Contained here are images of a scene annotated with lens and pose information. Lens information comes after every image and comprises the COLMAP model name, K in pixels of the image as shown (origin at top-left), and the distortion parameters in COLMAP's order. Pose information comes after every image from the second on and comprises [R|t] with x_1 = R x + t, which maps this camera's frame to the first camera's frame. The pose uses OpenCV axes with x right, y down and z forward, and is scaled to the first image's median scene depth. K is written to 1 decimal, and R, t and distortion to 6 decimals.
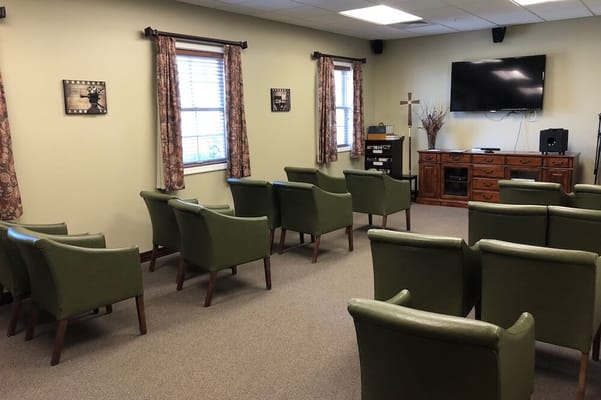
lens RADIAL K [[518.4, 0, 305.4], [0, 518.4, 196.0], [0, 0, 1]] dist [-0.001942, 0.009688]
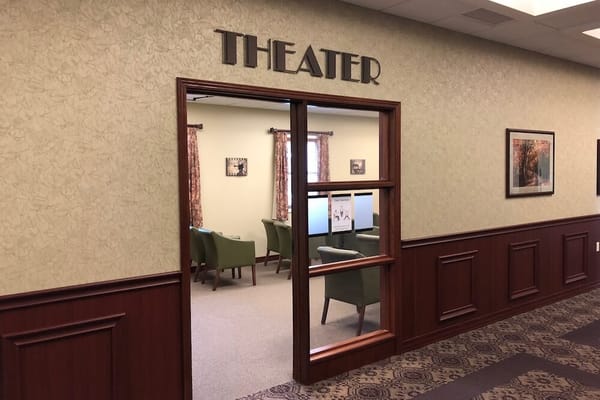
lens RADIAL K [[517.5, 0, 299.1], [0, 517.5, 200.3], [0, 0, 1]] dist [-0.001942, 0.009688]
pose [[0.959022, 0.027076, -0.282037, 0.283608], [-0.054974, 0.994288, -0.091478, 0.076769], [0.277949, 0.103234, 0.955033, -0.622940]]
